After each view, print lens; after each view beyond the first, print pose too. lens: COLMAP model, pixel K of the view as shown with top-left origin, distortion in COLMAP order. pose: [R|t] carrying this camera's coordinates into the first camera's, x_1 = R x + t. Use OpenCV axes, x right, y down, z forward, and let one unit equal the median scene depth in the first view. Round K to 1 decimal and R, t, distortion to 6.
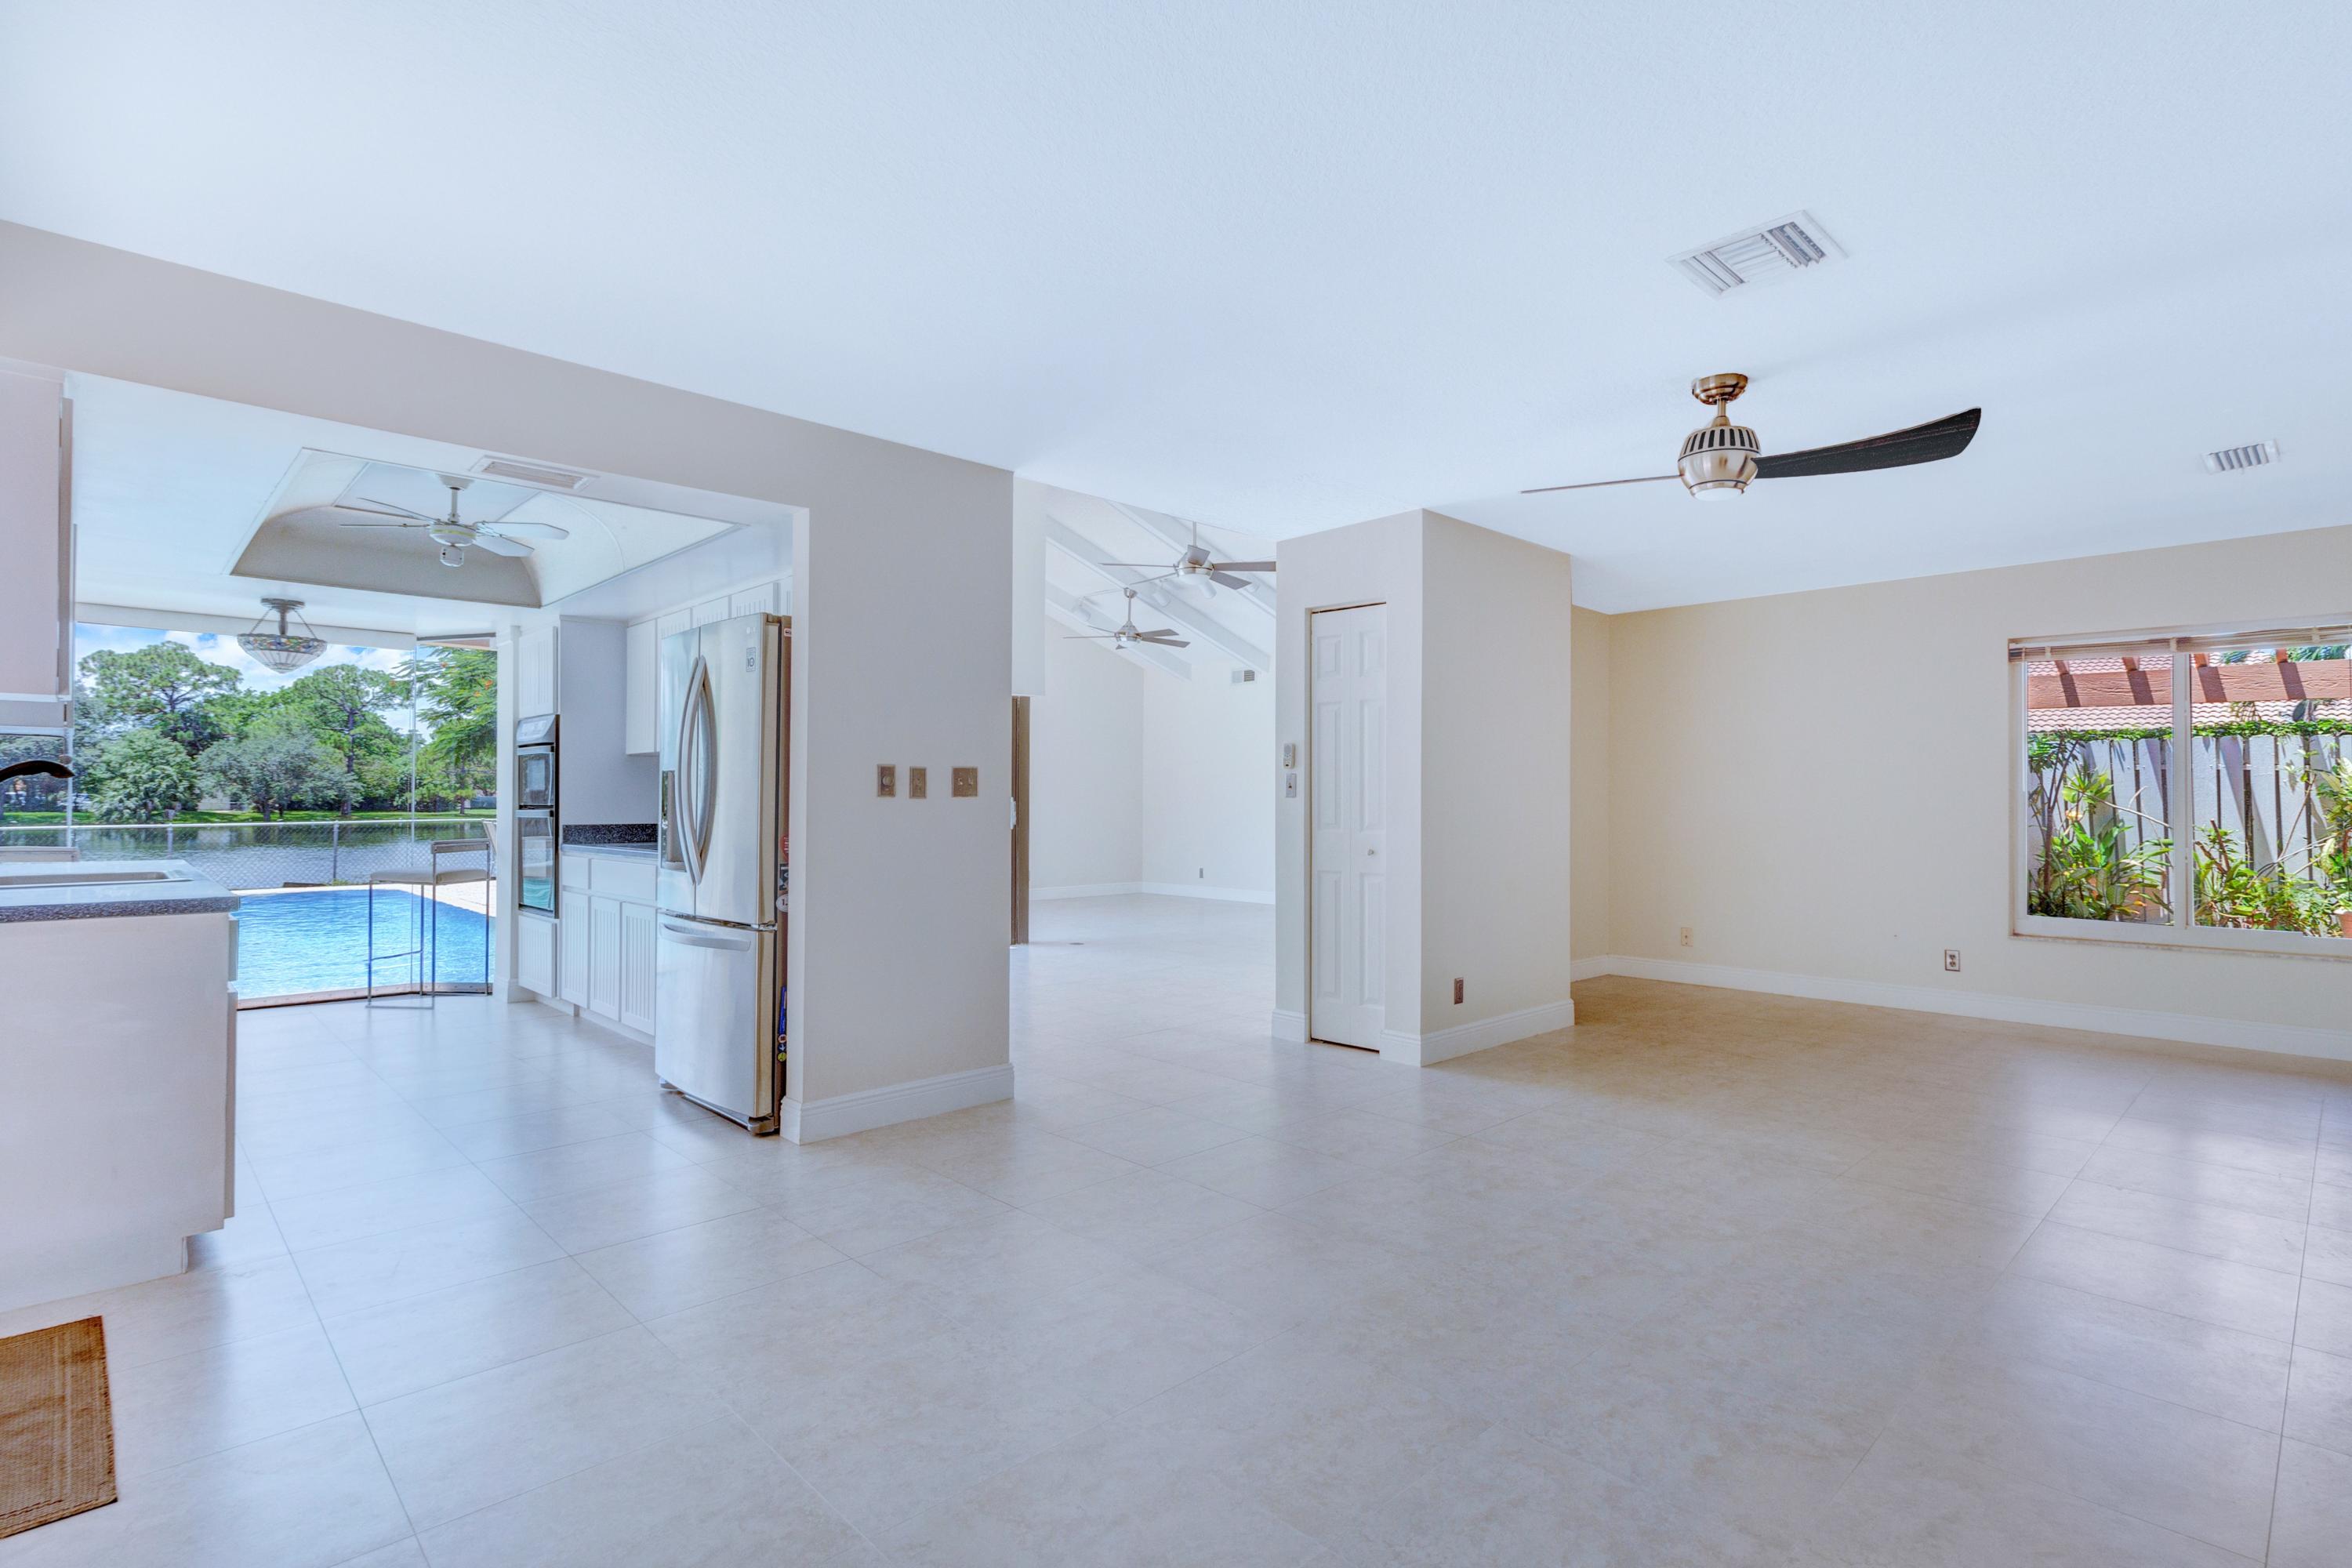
lens RADIAL K [[1134.3, 0, 1176.0], [0, 1134.3, 784.0], [0, 0, 1]] dist [0.002326, 0.000723]
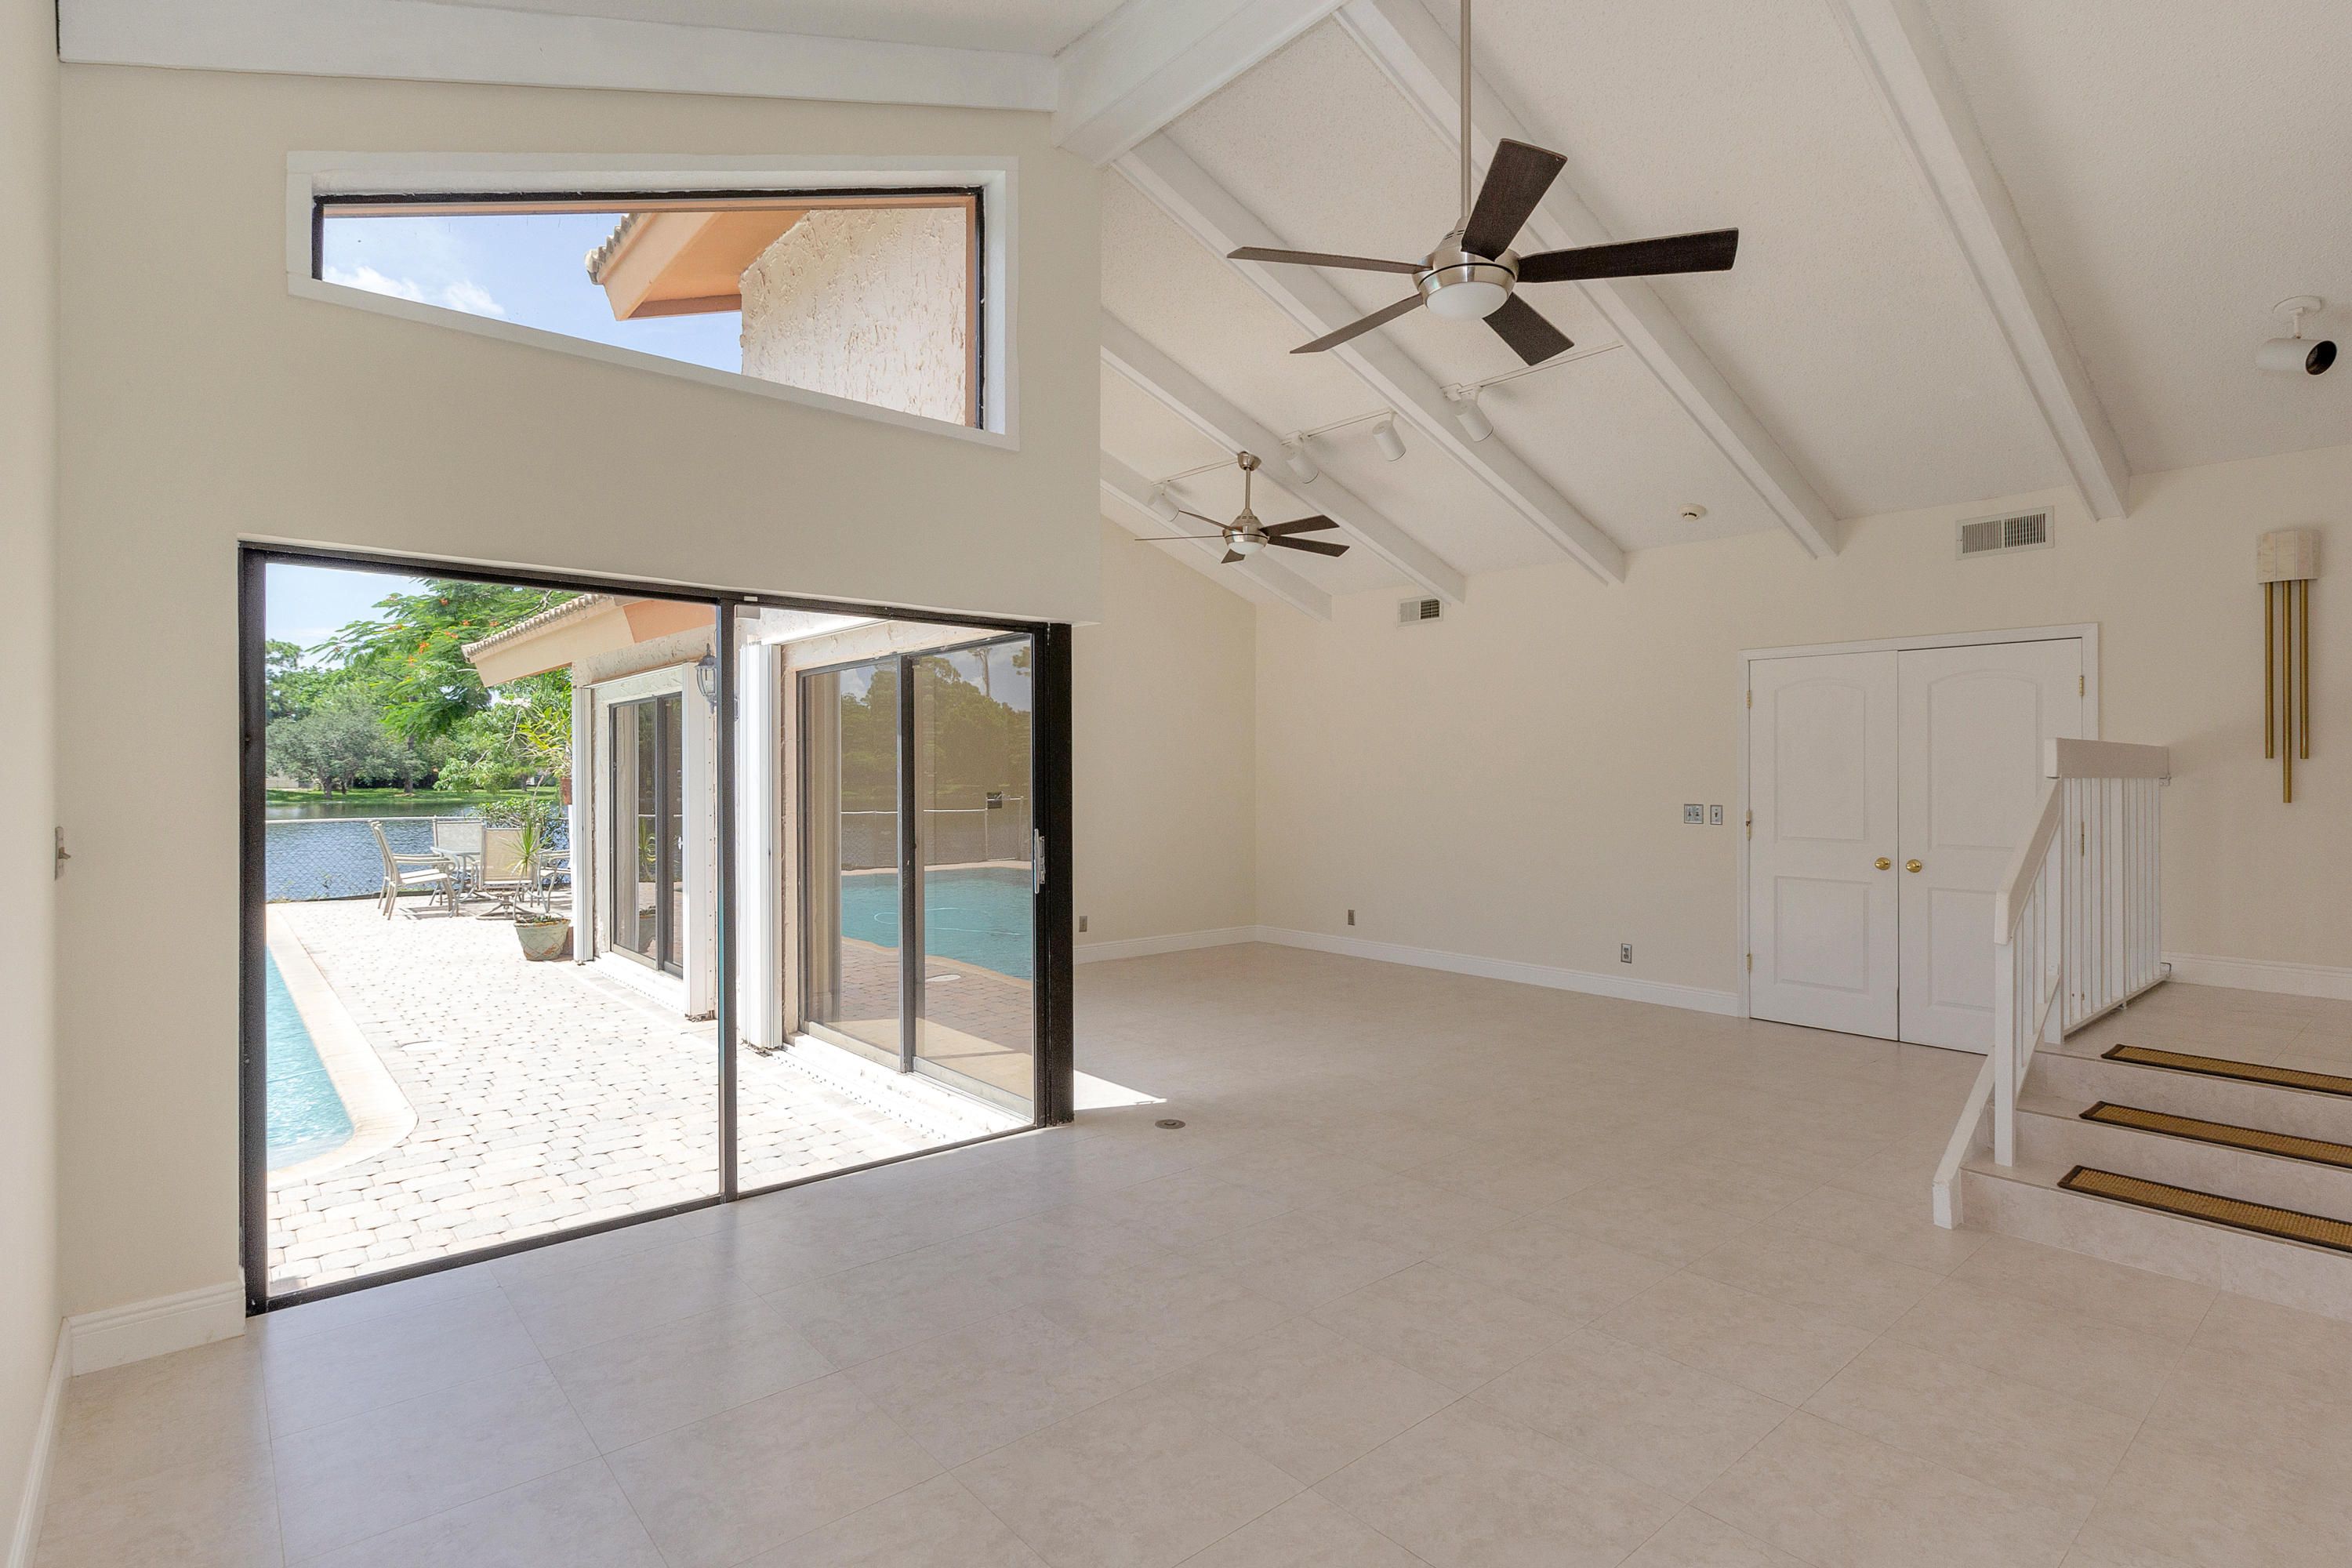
lens RADIAL K [[1173.2, 0, 1197.6], [0, 1173.2, 777.7], [0, 0, 1]] dist [0.005605, 0.000861]
pose [[0.999097, -0.000490, -0.042486, -0.079354], [0.001116, 0.999891, 0.014696, -0.025724], [0.042474, -0.014730, 0.998989, 0.748974]]
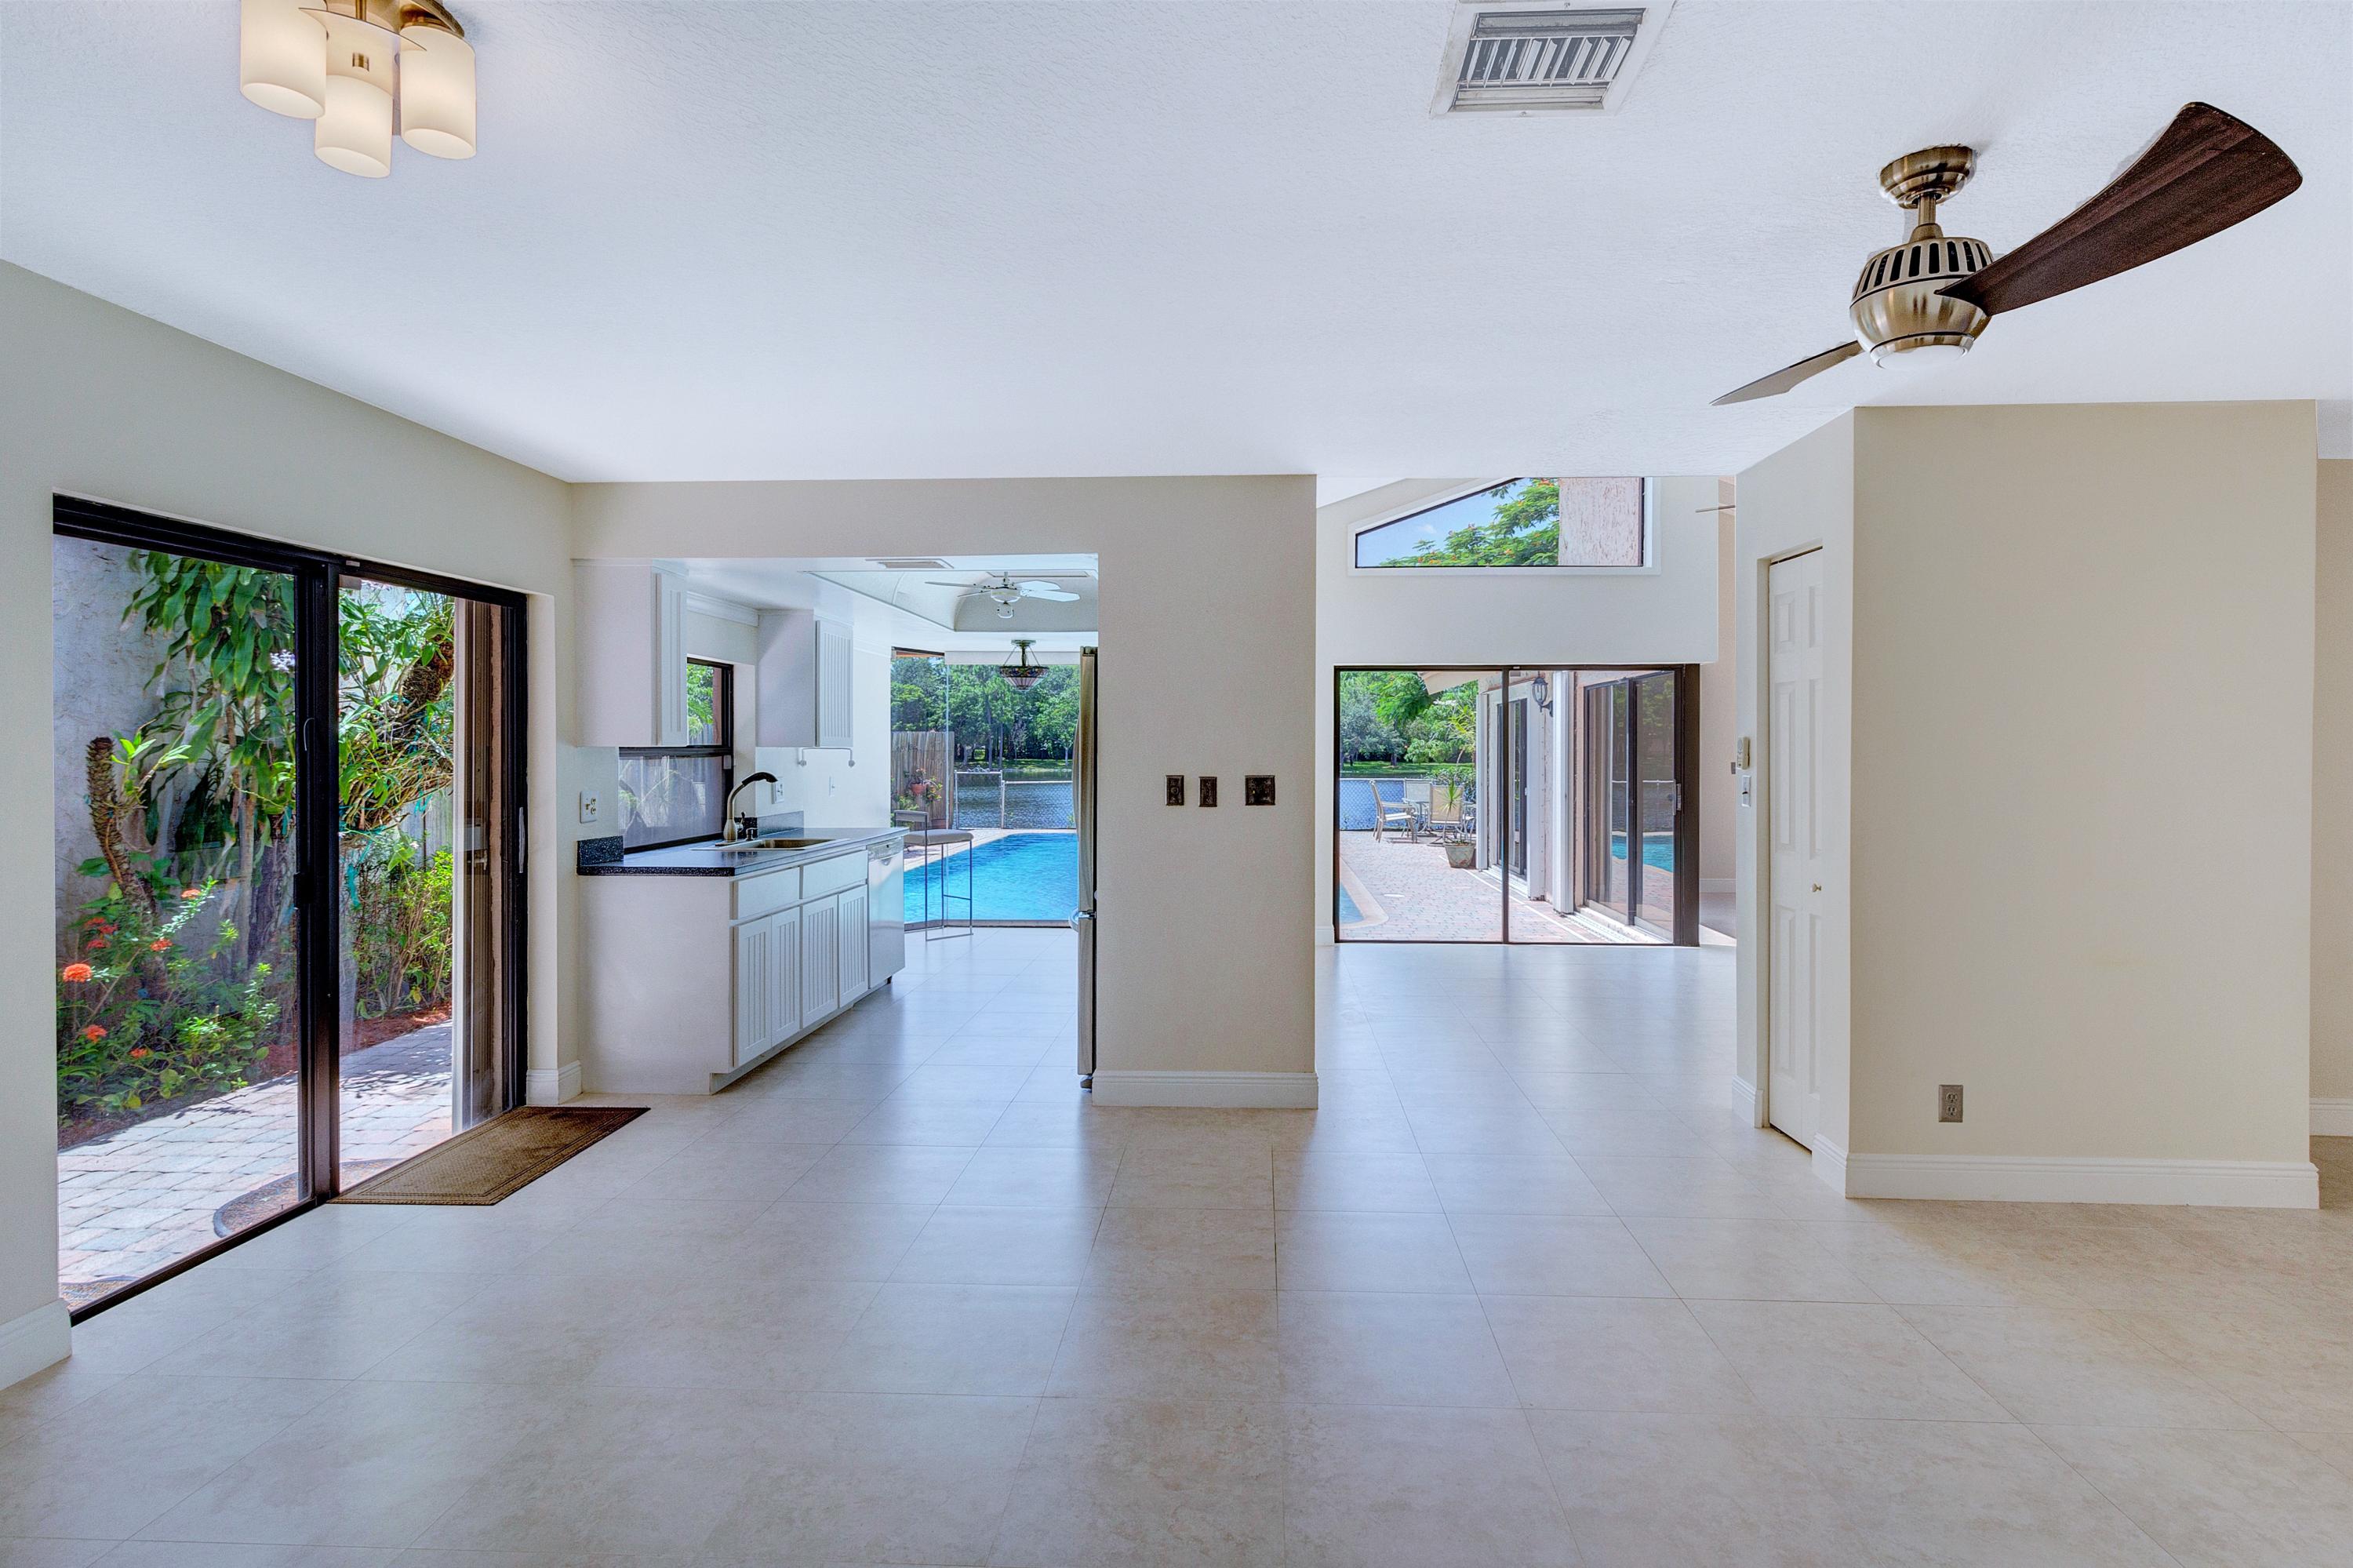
lens RADIAL K [[1142.0, 0, 1187.6], [0, 1142.0, 756.5], [0, 0, 1]] dist [0.001926, -0.000261]
pose [[0.687940, 0.001560, -0.725766, 0.362247], [0.011488, 0.999849, 0.013039, -0.032763], [0.725677, -0.017307, 0.687818, 0.171187]]
